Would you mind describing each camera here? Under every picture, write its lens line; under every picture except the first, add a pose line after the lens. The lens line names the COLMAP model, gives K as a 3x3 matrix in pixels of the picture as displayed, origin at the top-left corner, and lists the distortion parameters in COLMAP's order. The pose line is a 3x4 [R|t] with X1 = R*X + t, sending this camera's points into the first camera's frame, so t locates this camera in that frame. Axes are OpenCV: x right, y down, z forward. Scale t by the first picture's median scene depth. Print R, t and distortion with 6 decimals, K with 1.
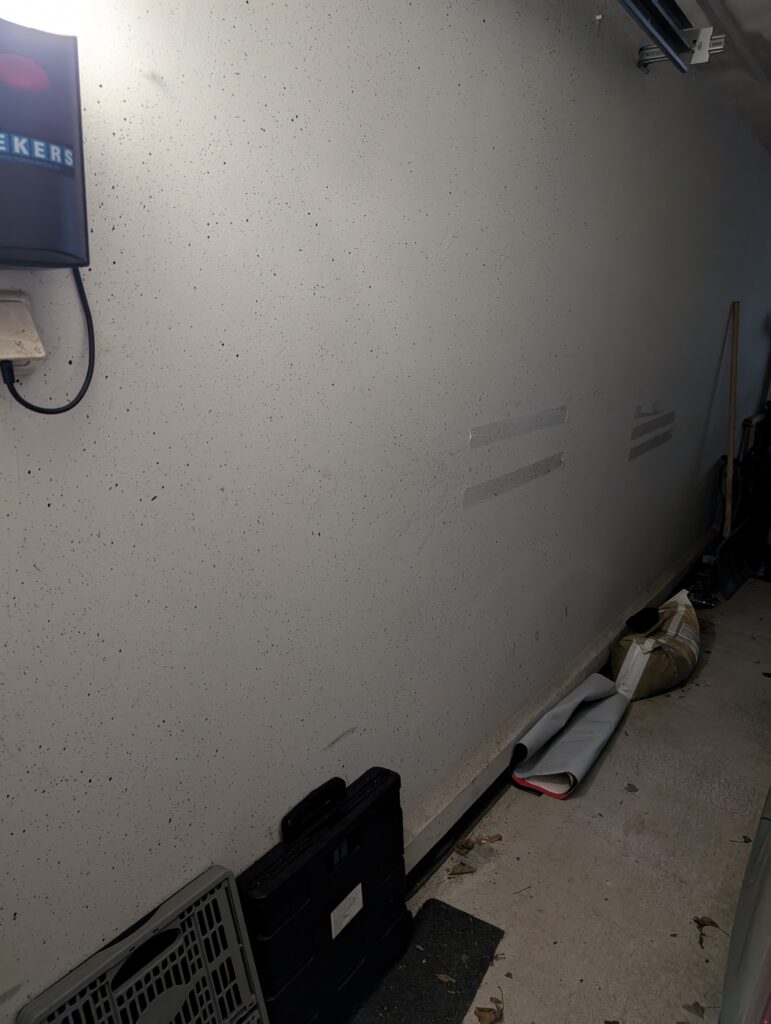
lens RADIAL K [[741.6, 0, 385.4], [0, 741.6, 512.8], [0, 0, 1]] dist [0.005973, 0.007699]
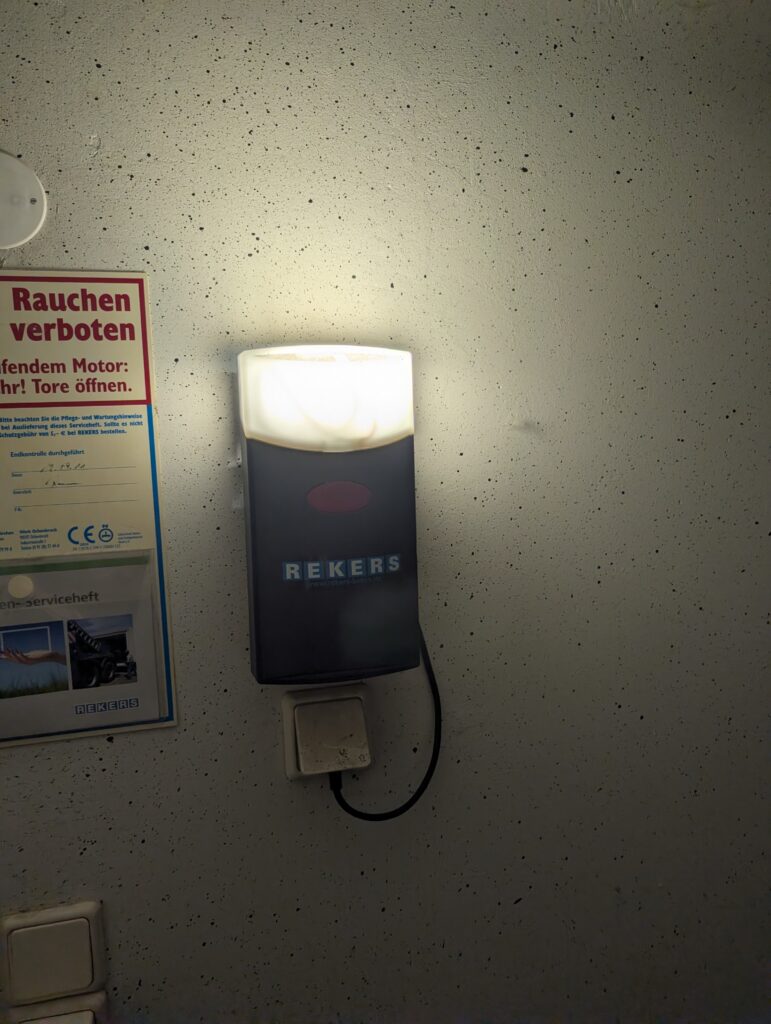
lens RADIAL K [[741.6, 0, 385.3], [0, 741.6, 512.2], [0, 0, 1]] dist [0.005973, 0.007699]
pose [[0.758873, -0.019921, -0.650934, 0.137100], [-0.104098, 0.982969, -0.151442, -0.364194], [0.642865, 0.182686, 0.743875, 0.286809]]
